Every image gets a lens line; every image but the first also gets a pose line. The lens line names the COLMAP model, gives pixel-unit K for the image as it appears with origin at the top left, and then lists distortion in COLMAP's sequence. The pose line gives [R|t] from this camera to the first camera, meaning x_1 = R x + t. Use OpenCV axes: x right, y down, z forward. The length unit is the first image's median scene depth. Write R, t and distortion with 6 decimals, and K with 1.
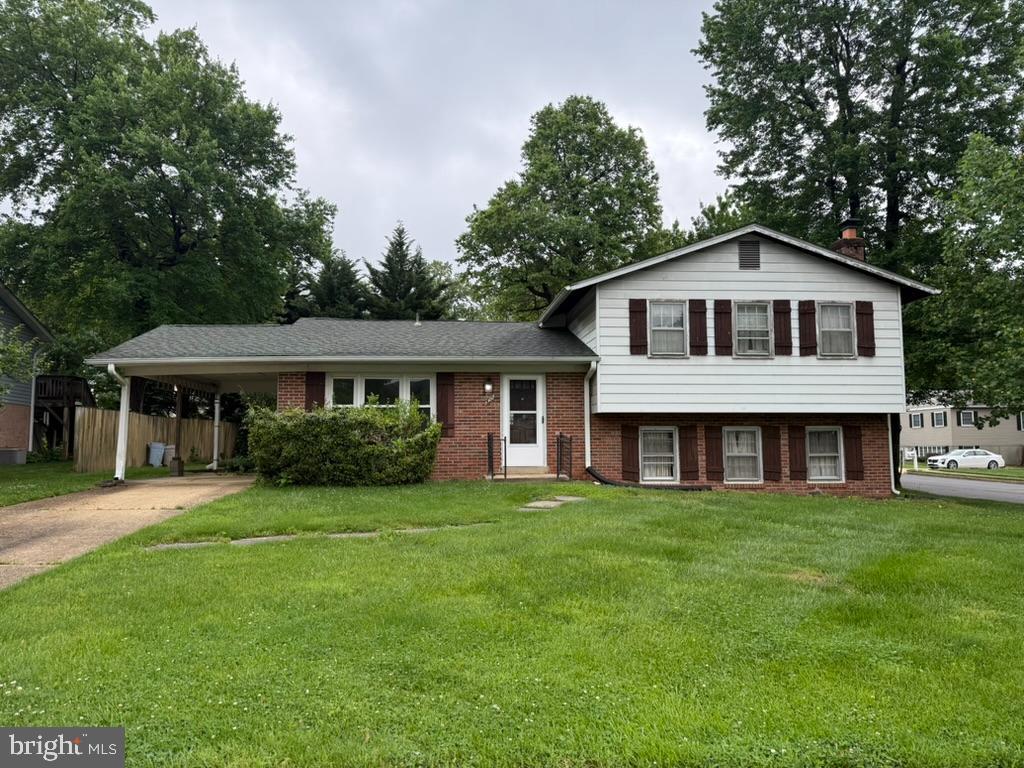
lens RADIAL K [[754.0, 0, 512.0], [0, 754.0, 384.0], [0, 0, 1]] dist [0.078059, -0.119368]
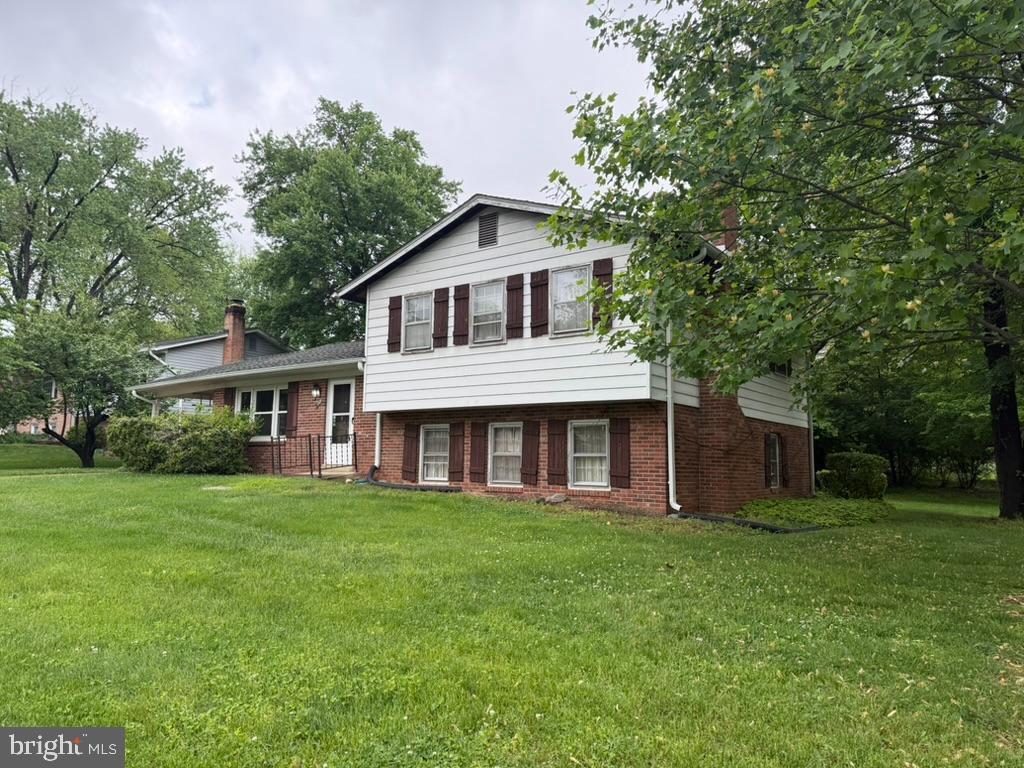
lens RADIAL K [[754.0, 0, 512.0], [0, 754.0, 384.0], [0, 0, 1]] dist [0.078059, -0.119368]
pose [[0.733779, -0.058528, -0.676863, 0.929510], [0.038584, 0.998264, -0.044491, 0.051841], [0.678292, 0.006530, 0.734763, 0.367659]]
